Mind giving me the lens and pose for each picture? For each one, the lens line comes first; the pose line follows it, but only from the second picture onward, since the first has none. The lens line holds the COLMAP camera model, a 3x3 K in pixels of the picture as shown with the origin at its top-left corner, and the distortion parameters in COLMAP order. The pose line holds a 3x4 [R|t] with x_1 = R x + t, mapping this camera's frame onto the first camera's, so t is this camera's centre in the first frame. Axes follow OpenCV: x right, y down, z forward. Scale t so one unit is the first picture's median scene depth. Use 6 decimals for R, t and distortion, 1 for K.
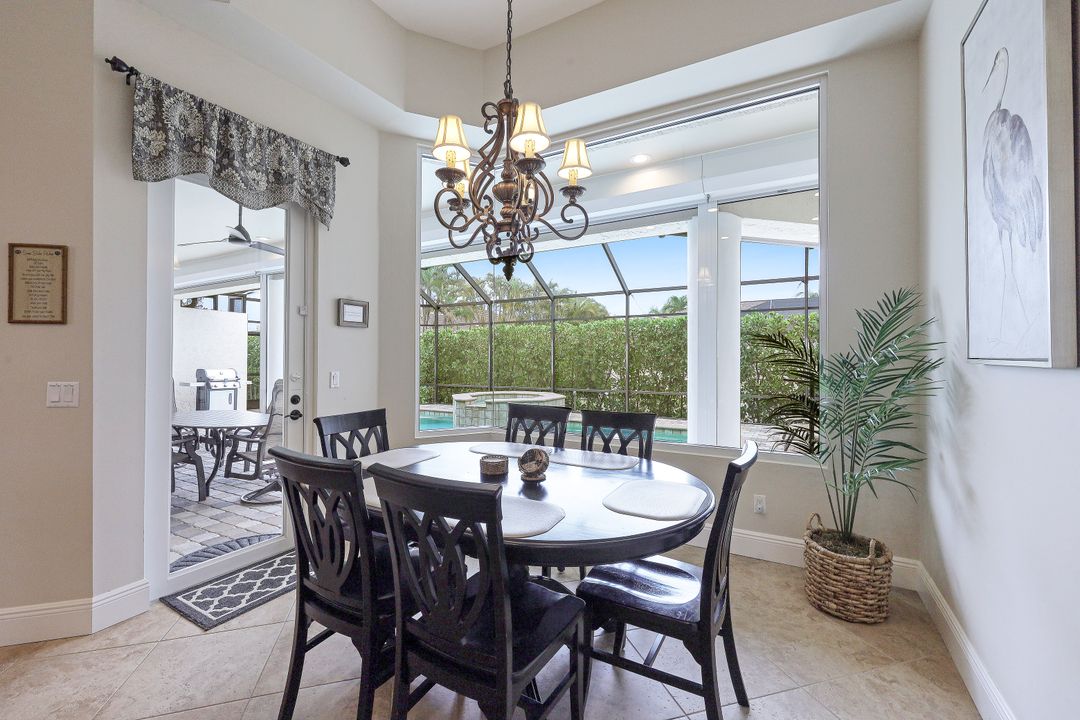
lens RADIAL K [[449.1, 0, 535.0], [0, 449.1, 357.8], [0, 0, 1]] dist [0.002715, 0.000295]
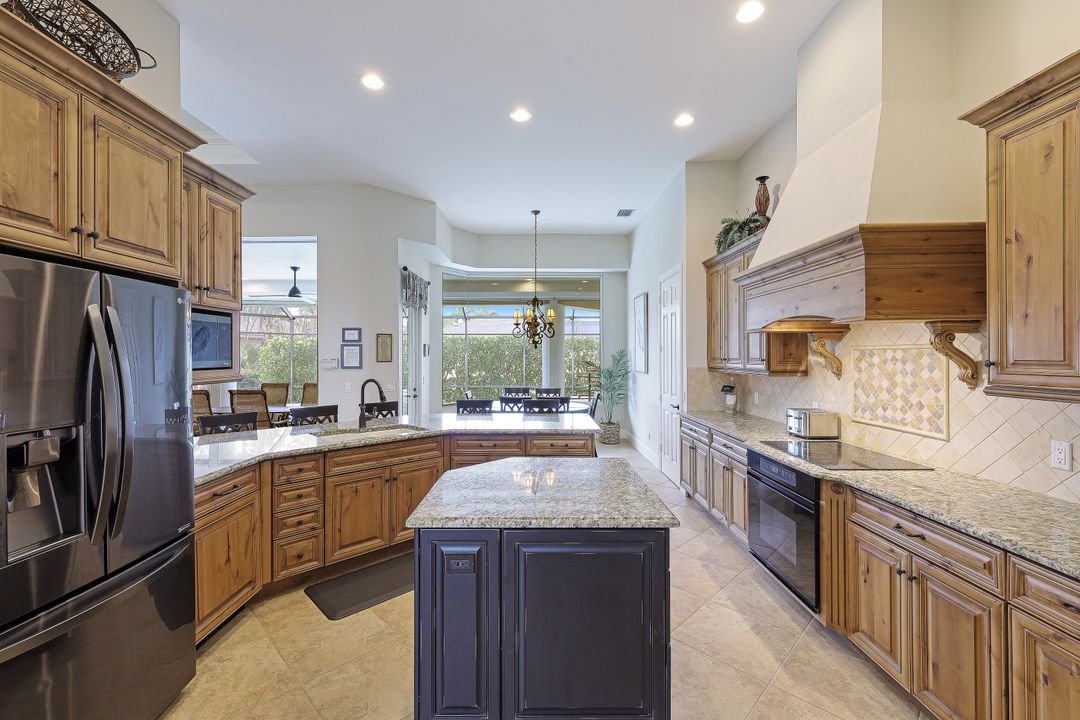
lens RADIAL K [[441.8, 0, 534.2], [0, 441.8, 356.7], [0, 0, 1]] dist [0.000496, -0.000037]
pose [[0.871219, -0.000039, 0.490895, -1.425185], [0.000047, 1.000000, -0.000005, -0.094522], [-0.490895, 0.000028, 0.871219, -1.607139]]
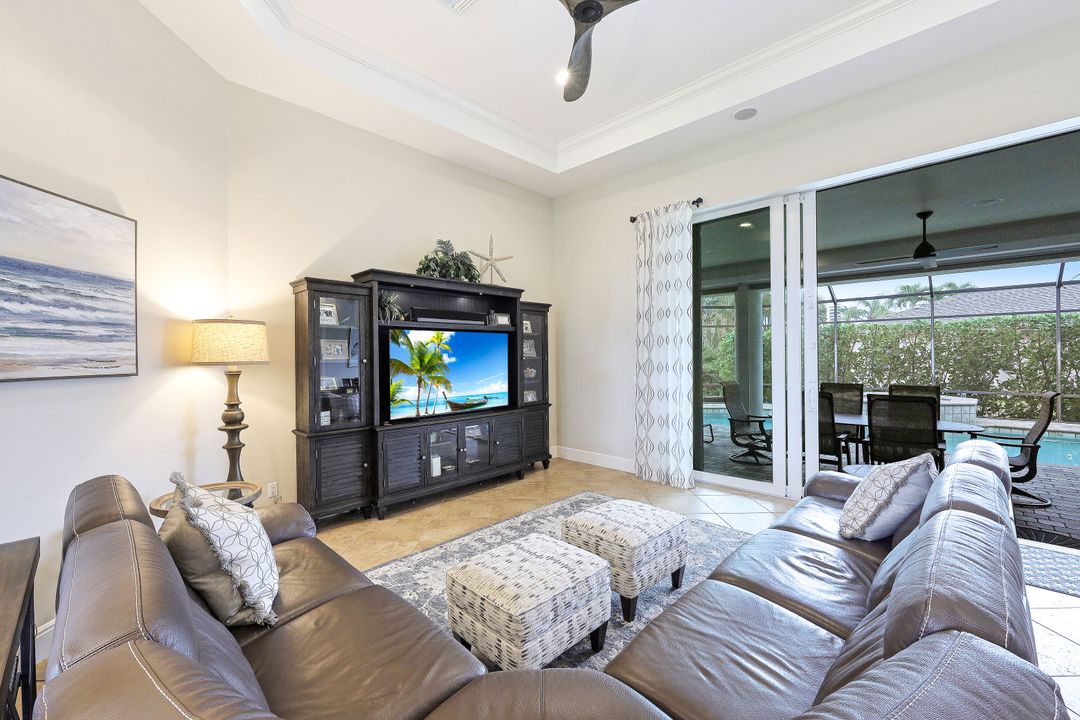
lens RADIAL K [[441.8, 0, 534.2], [0, 441.8, 356.7], [0, 0, 1]] dist [0.000496, -0.000037]
pose [[0.965531, -0.000278, -0.260287, -2.588766], [0.001807, 0.999982, 0.005637, -0.085675], [0.260281, -0.005913, 0.965515, -0.494889]]
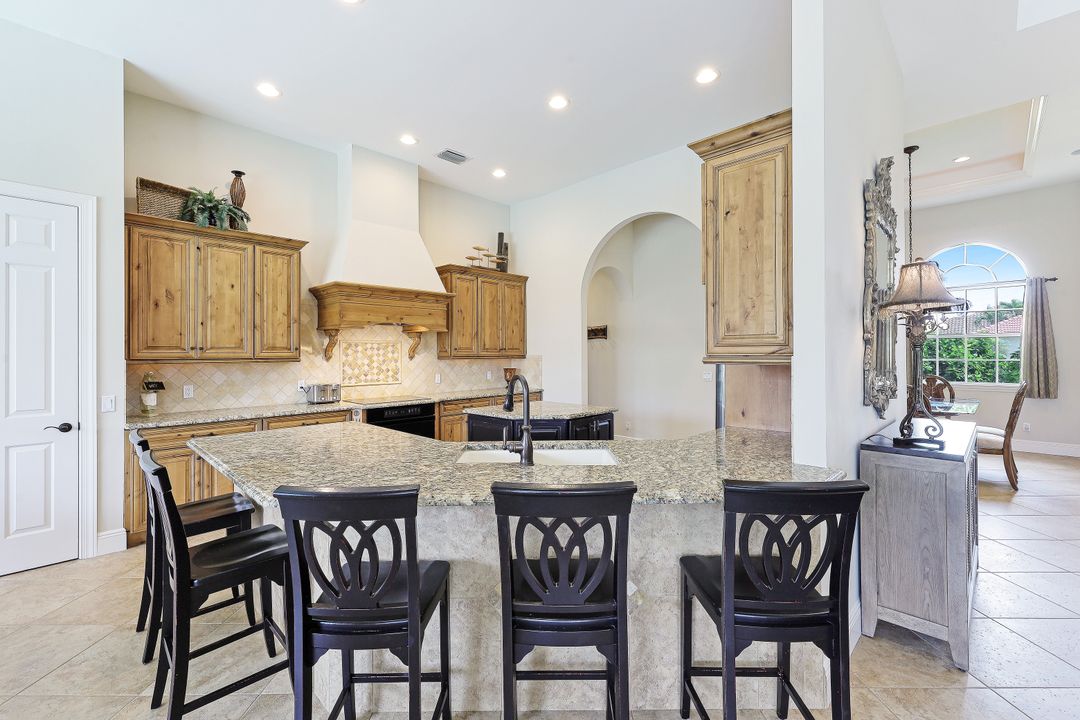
lens RADIAL K [[455.3, 0, 538.3], [0, 455.3, 350.1], [0, 0, 1]] dist [0.004962, 0.000396]
pose [[-0.963997, 0.007405, 0.265809, -1.442324], [0.005765, 0.999959, -0.006951, -0.059027], [-0.265849, -0.005169, -0.964001, 0.820187]]
